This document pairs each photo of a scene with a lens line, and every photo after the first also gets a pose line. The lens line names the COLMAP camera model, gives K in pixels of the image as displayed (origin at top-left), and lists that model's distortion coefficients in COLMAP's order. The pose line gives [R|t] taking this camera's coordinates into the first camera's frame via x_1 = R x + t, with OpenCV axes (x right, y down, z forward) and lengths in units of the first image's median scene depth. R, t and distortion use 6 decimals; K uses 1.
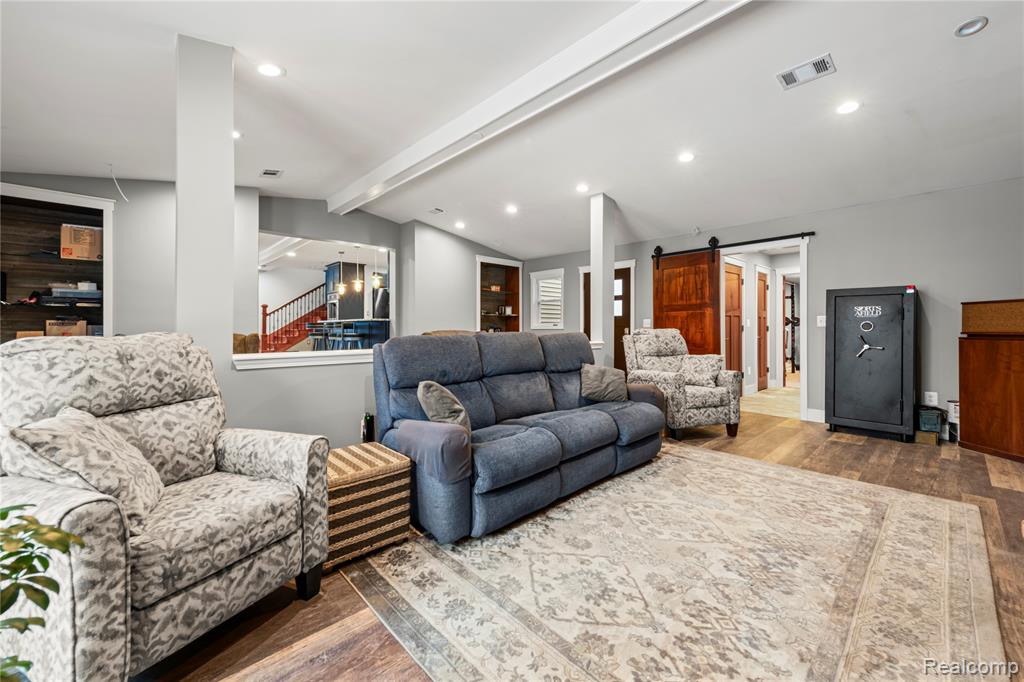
lens RADIAL K [[415.7, 0, 524.5], [0, 415.7, 329.2], [0, 0, 1]] dist [0.016161, -0.000398]
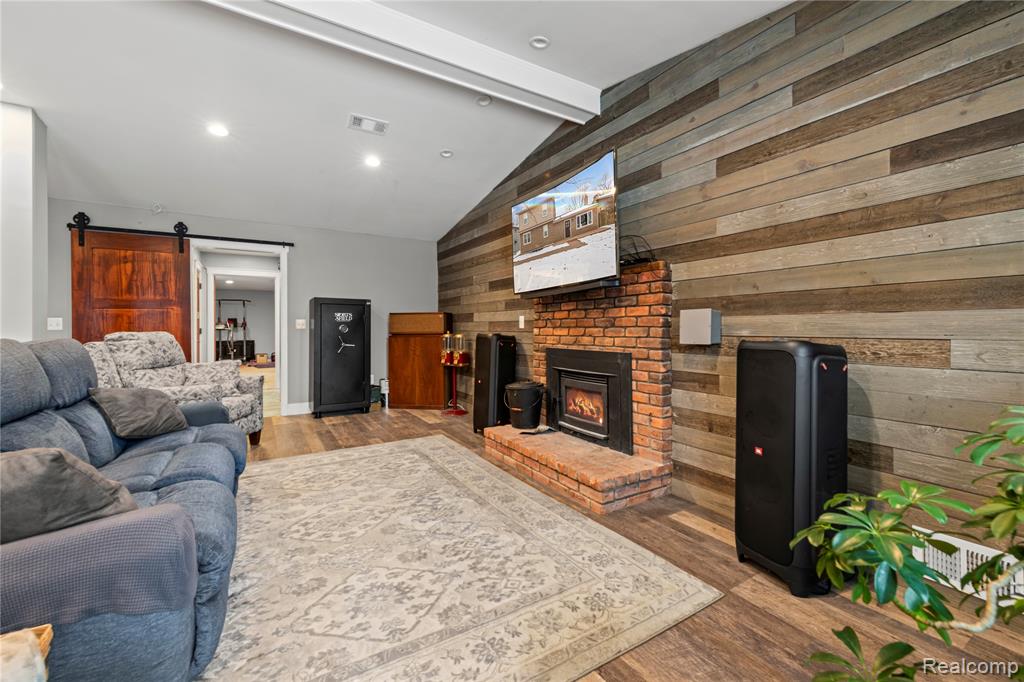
lens RADIAL K [[415.7, 0, 524.5], [0, 415.7, 329.2], [0, 0, 1]] dist [0.016161, -0.000398]
pose [[0.213085, -0.001468, 0.977032, -0.467500], [0.008213, 0.999966, -0.000288, -0.000326], [-0.976999, 0.008086, 0.213090, 0.305963]]
